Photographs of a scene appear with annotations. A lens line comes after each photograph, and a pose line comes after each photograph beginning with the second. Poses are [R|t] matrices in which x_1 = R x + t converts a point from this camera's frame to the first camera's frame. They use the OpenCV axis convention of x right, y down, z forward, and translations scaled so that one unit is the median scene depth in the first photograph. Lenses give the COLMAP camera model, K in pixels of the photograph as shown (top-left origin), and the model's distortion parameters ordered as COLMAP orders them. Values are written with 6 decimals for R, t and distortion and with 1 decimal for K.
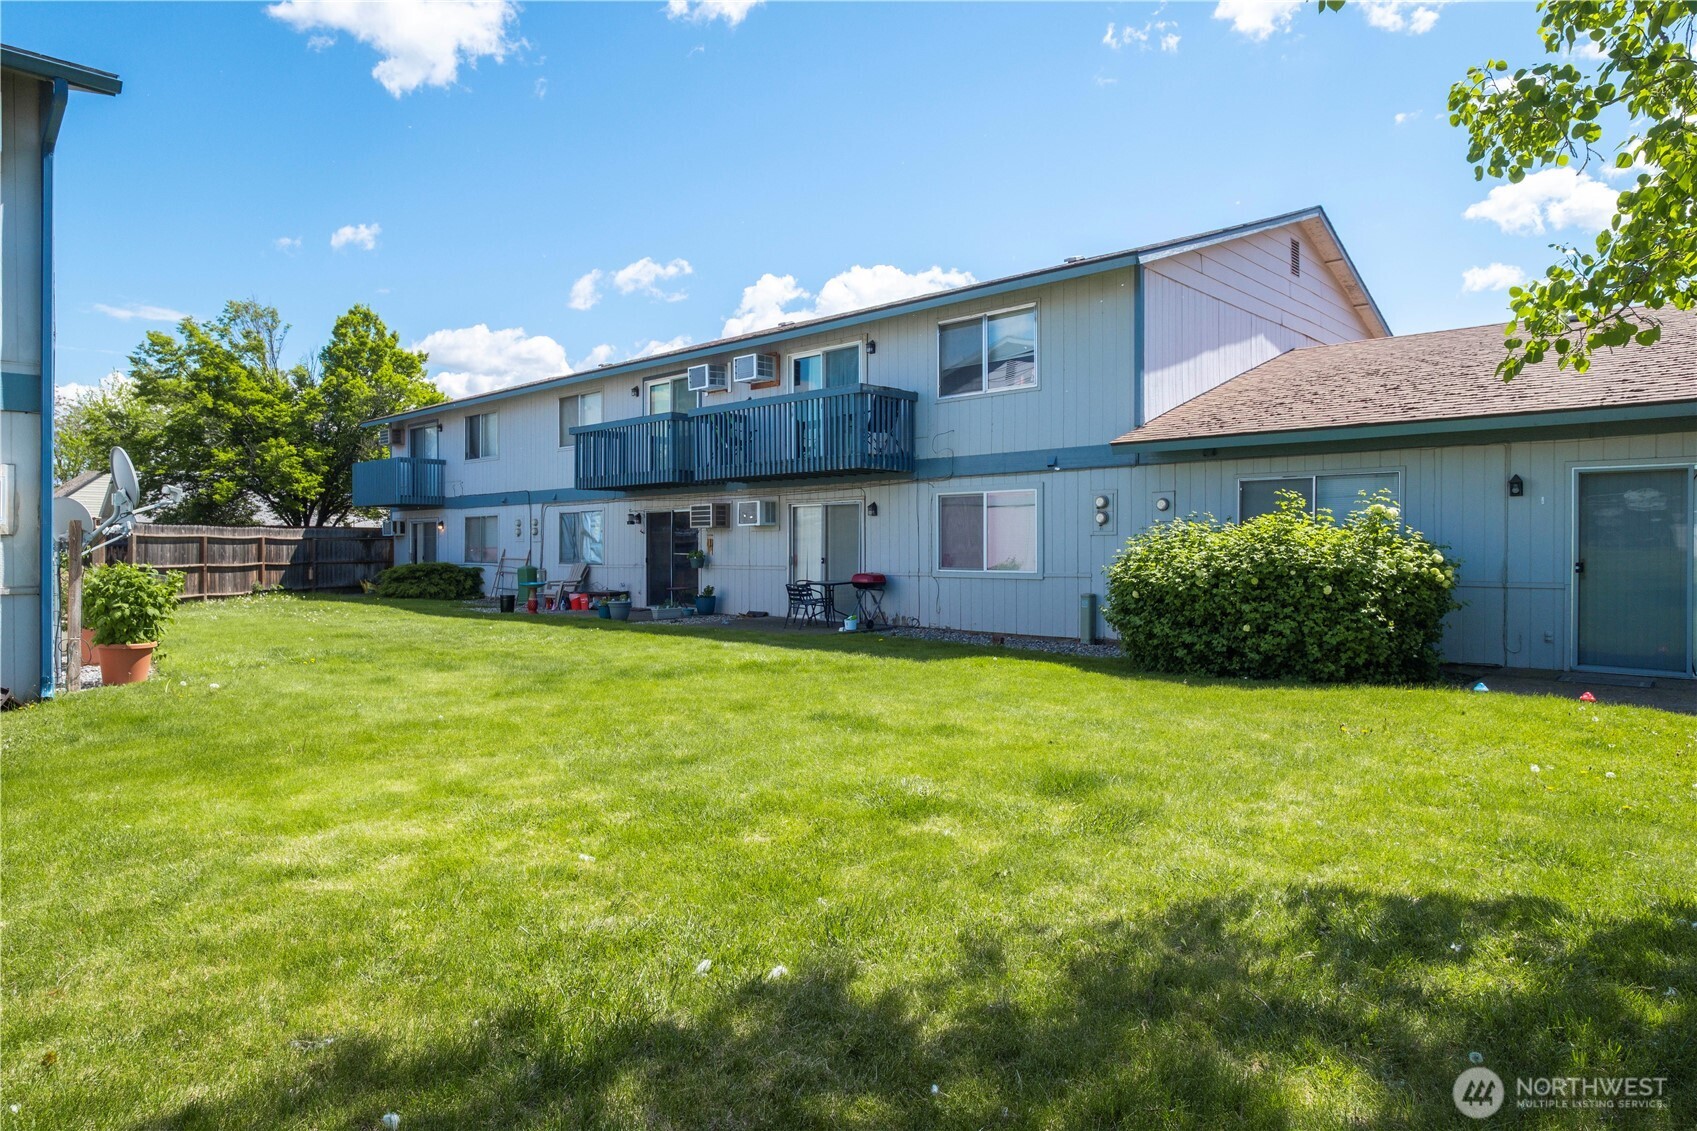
lens RADIAL K [[1005.6, 0, 843.0], [0, 1005.6, 547.2], [0, 0, 1]] dist [-0.013214, 0.001771]
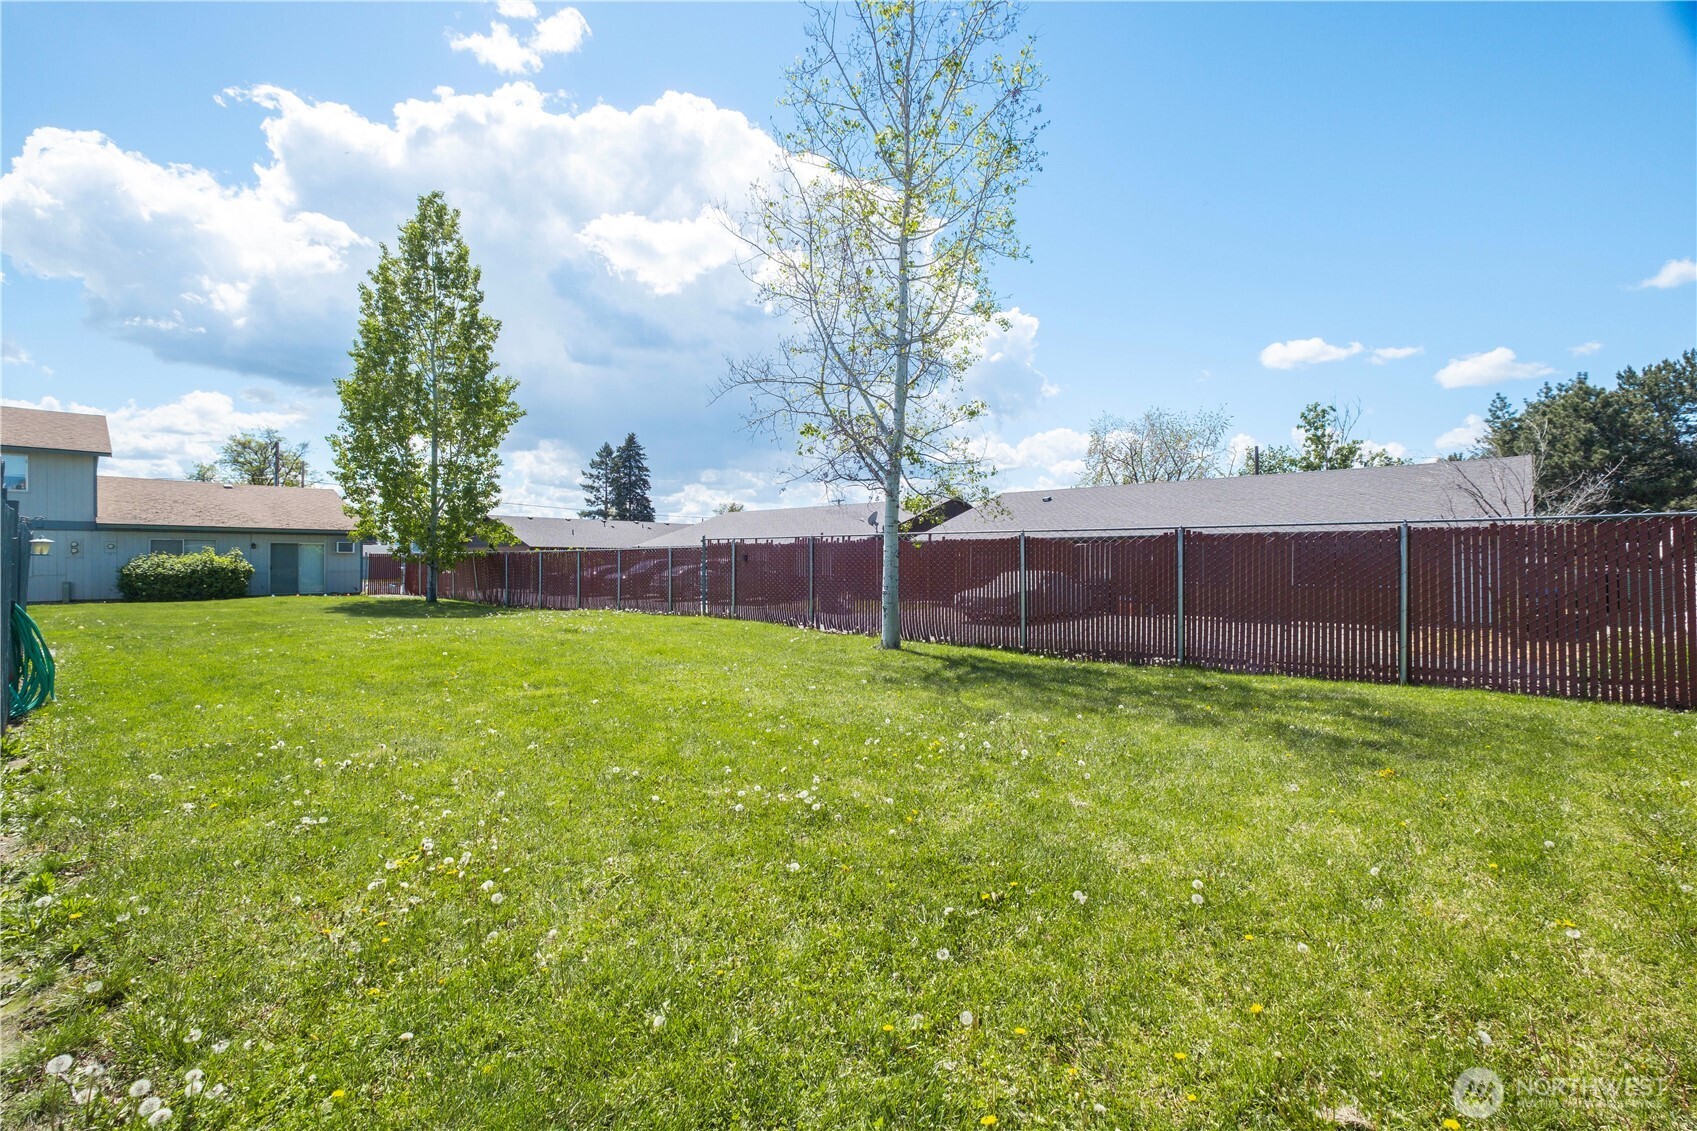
lens RADIAL K [[746.0, 0, 844.1], [0, 746.0, 559.6], [0, 0, 1]] dist [0.001759, -0.005494]
pose [[-0.027917, 0.003676, 0.999603, -1.366345], [0.000784, 0.999993, -0.003656, -0.000013], [-0.999610, 0.000682, -0.027920, -0.703152]]
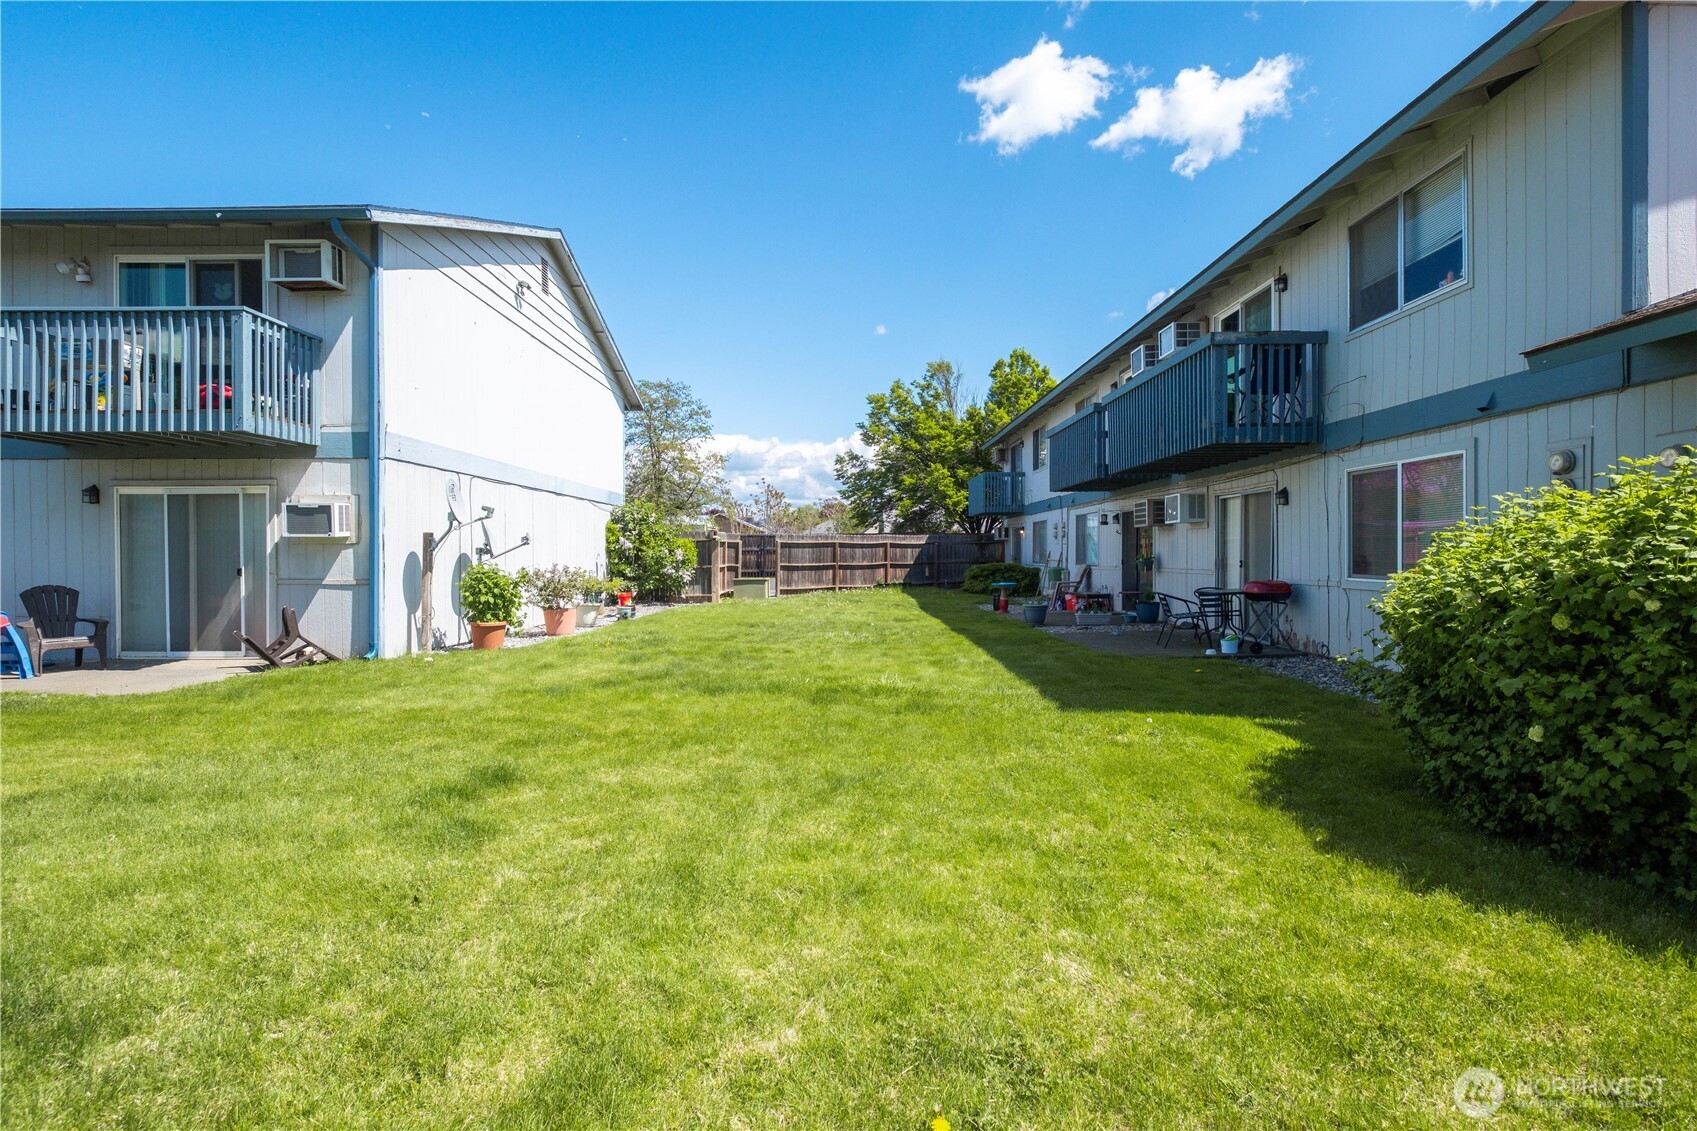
lens RADIAL K [[854.7, 0, 838.4], [0, 854.7, 560.5], [0, 0, 1]] dist [-0.014410, 0.000994]
pose [[0.689889, 0.003703, -0.723906, 0.274456], [0.005881, 0.999925, 0.010720, 0.001825], [0.723891, -0.011653, 0.689816, 0.328341]]
